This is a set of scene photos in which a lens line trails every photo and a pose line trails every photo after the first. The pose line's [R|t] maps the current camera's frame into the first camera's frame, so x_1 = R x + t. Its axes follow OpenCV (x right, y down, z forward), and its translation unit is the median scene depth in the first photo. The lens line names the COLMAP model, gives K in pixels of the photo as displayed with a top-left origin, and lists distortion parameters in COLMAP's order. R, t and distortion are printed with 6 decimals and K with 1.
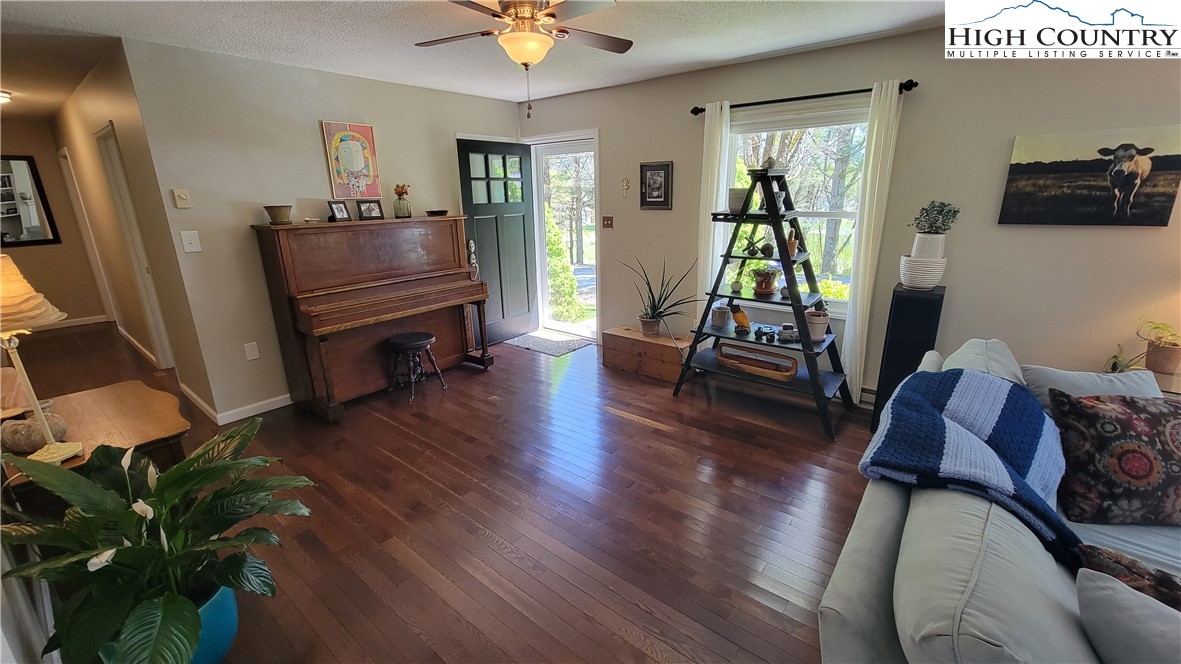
lens RADIAL K [[489.7, 0, 590.5], [0, 489.7, 332.0], [0, 0, 1]] dist [-0.000846, 0.000086]
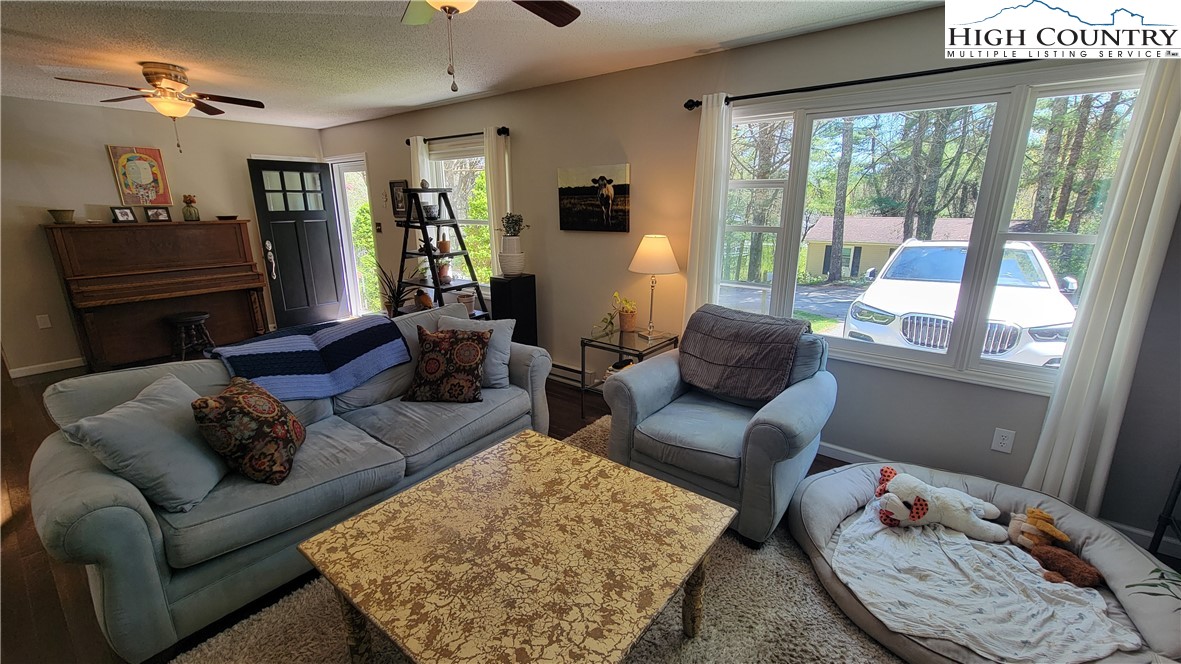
lens RADIAL K [[480.9, 0, 589.7], [0, 480.9, 332.6], [0, 0, 1]] dist [-0.003038, 0.000072]
pose [[0.999493, 0.007840, 0.030866, 0.662265], [-0.007340, 0.999840, -0.016300, 0.072558], [-0.030989, 0.016065, 0.999391, -0.287500]]
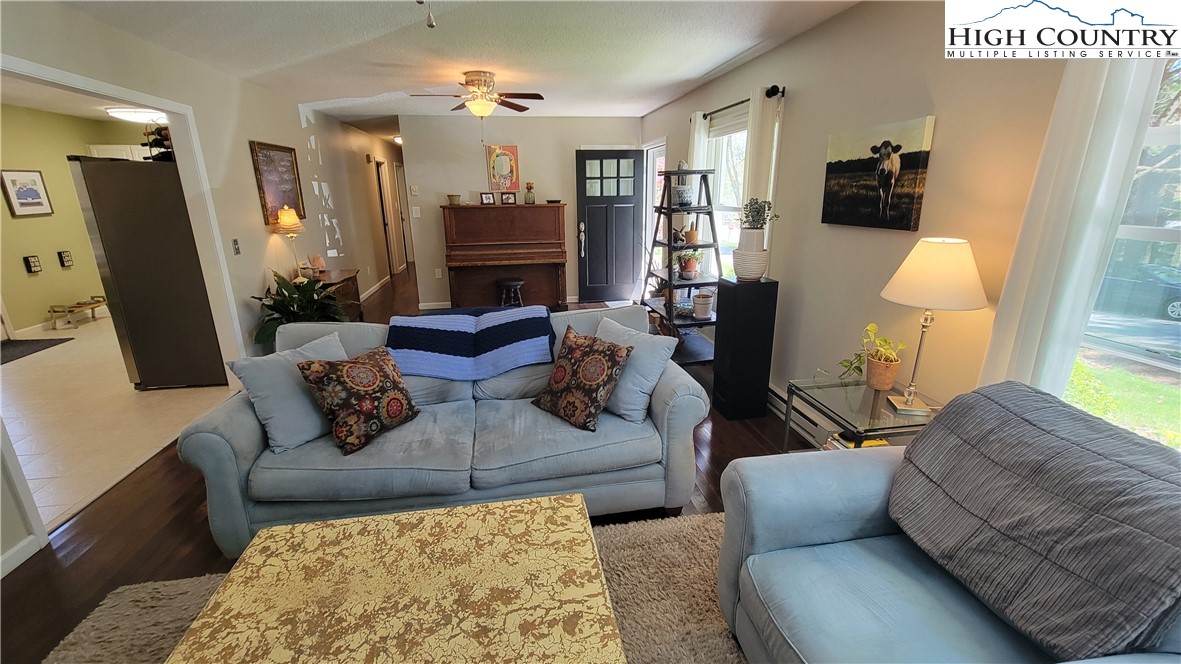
lens RADIAL K [[480.9, 0, 589.7], [0, 480.9, 332.6], [0, 0, 1]] dist [-0.003038, 0.000072]
pose [[0.756100, 0.193900, -0.625073, 0.854293], [-0.183130, 0.979632, 0.082368, 0.002728], [0.628312, 0.052191, 0.776209, -0.035213]]
